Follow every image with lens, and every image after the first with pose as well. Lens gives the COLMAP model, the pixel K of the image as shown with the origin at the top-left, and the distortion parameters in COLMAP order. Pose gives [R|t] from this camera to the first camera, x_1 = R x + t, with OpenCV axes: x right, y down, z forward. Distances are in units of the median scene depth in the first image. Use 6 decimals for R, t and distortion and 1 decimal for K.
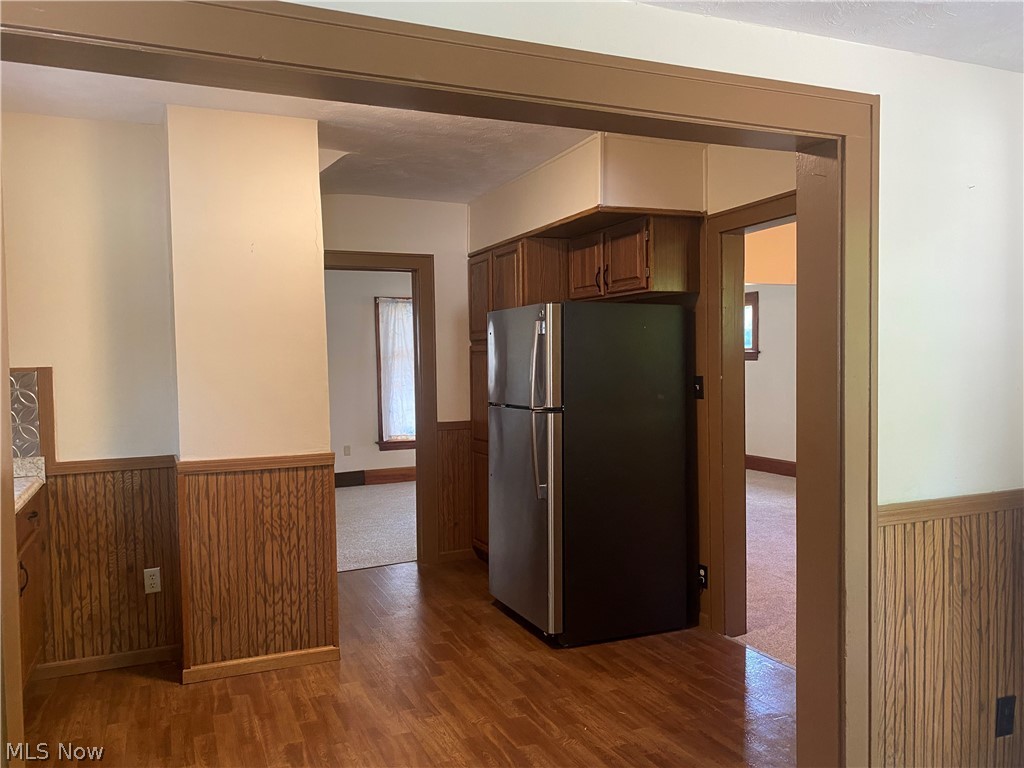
lens RADIAL K [[783.8, 0, 498.9], [0, 783.8, 407.7], [0, 0, 1]] dist [0.034960, -0.017247]
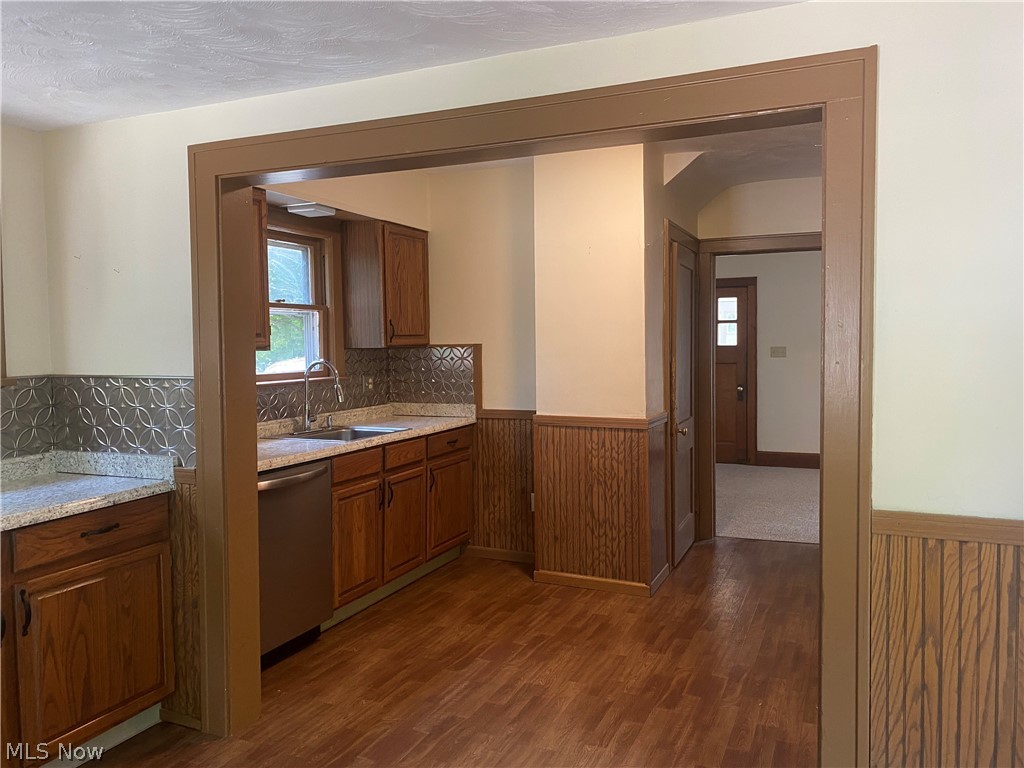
lens RADIAL K [[783.8, 0, 514.0], [0, 783.8, 391.3], [0, 0, 1]] dist [0.034960, -0.017247]
pose [[0.685884, 0.055798, -0.725569, 0.509979], [-0.048272, 0.998349, 0.031143, -0.010336], [0.726108, 0.013664, 0.687444, 0.055414]]
